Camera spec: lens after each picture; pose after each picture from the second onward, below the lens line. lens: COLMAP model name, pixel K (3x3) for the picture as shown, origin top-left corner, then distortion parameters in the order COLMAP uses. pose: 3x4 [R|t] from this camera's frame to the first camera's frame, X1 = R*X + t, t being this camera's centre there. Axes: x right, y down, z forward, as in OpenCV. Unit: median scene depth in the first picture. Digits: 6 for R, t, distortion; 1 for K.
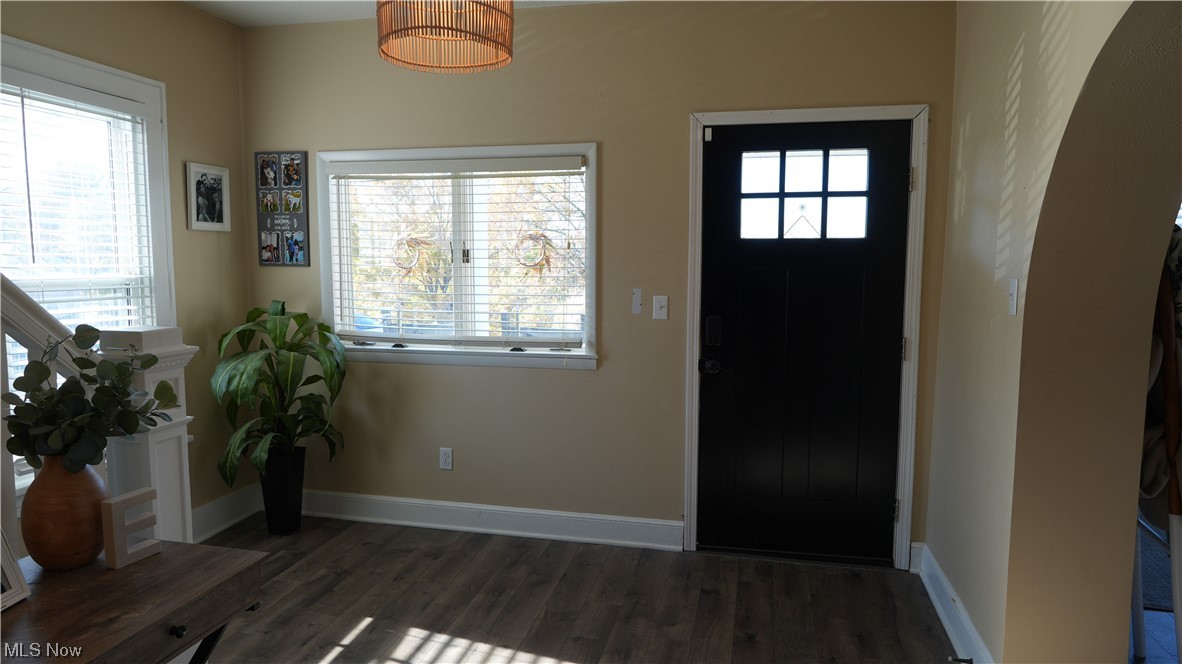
lens RADIAL K [[752.2, 0, 589.1], [0, 752.2, 331.0], [0, 0, 1]] dist [0.019050, 0.000034]
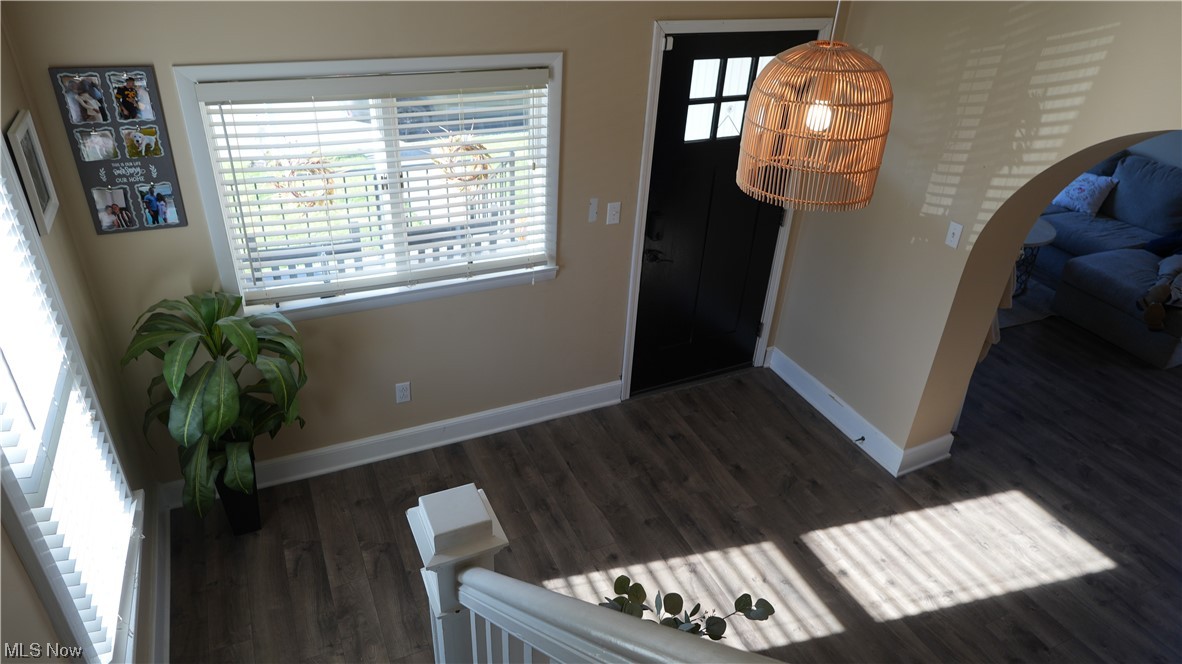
lens RADIAL K [[752.2, 0, 590.1], [0, 752.2, 333.2], [0, 0, 1]] dist [0.019050, 0.000034]
pose [[0.785057, -0.286855, 0.548999, -0.540520], [0.012753, 0.893604, 0.448676, -0.344114], [-0.619292, -0.345234, 0.705188, 0.221611]]
